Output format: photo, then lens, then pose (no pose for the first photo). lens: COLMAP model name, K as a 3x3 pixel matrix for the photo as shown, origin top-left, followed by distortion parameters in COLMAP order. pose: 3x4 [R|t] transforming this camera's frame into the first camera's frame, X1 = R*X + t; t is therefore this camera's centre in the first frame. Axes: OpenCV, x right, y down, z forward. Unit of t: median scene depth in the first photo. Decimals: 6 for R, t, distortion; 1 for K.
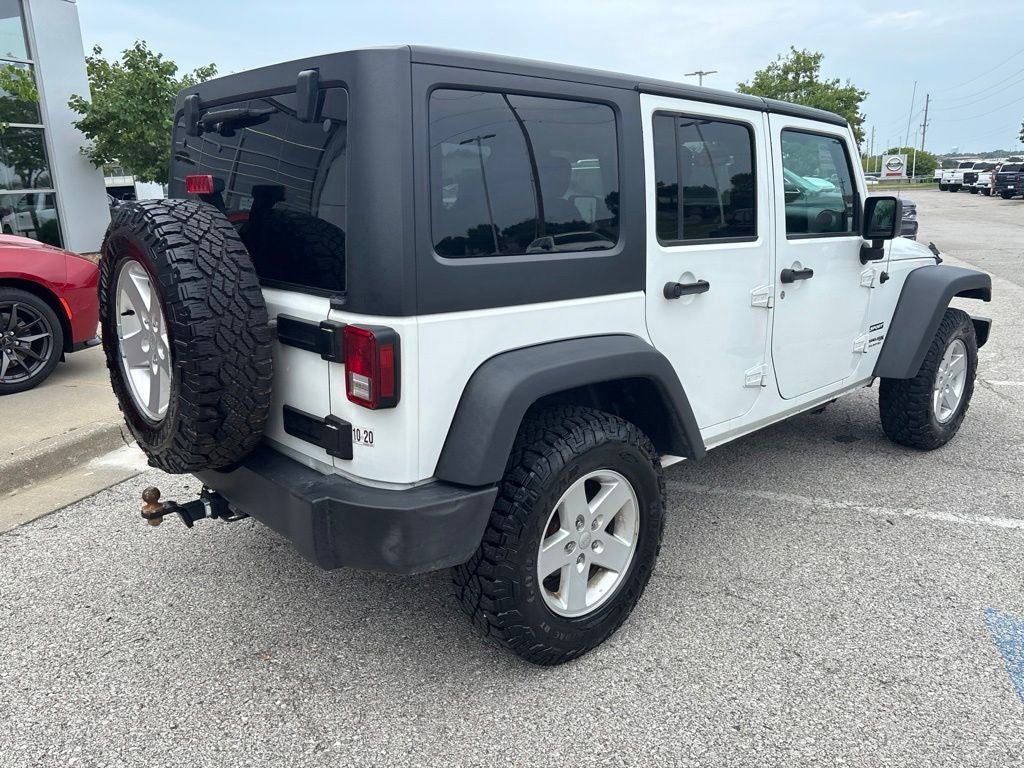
lens RADIAL K [[780.2, 0, 511.6], [0, 780.2, 376.1], [0, 0, 1]] dist [0.065863, -0.081650]
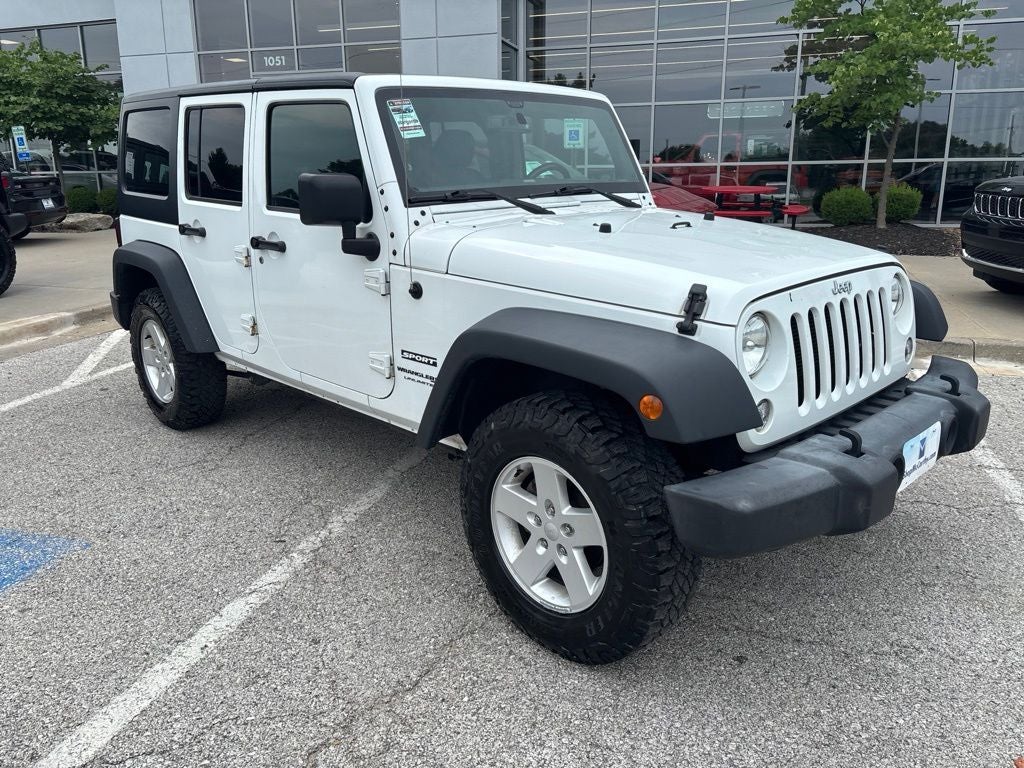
lens RADIAL K [[778.9, 0, 512.0], [0, 778.9, 384.0], [0, 0, 1]] dist [0.064646, -0.083088]
pose [[0.024089, 0.281837, -0.959160, 1.546601], [-0.229224, 0.935434, 0.269109, -0.337403], [0.973075, 0.213380, 0.087138, 1.370364]]
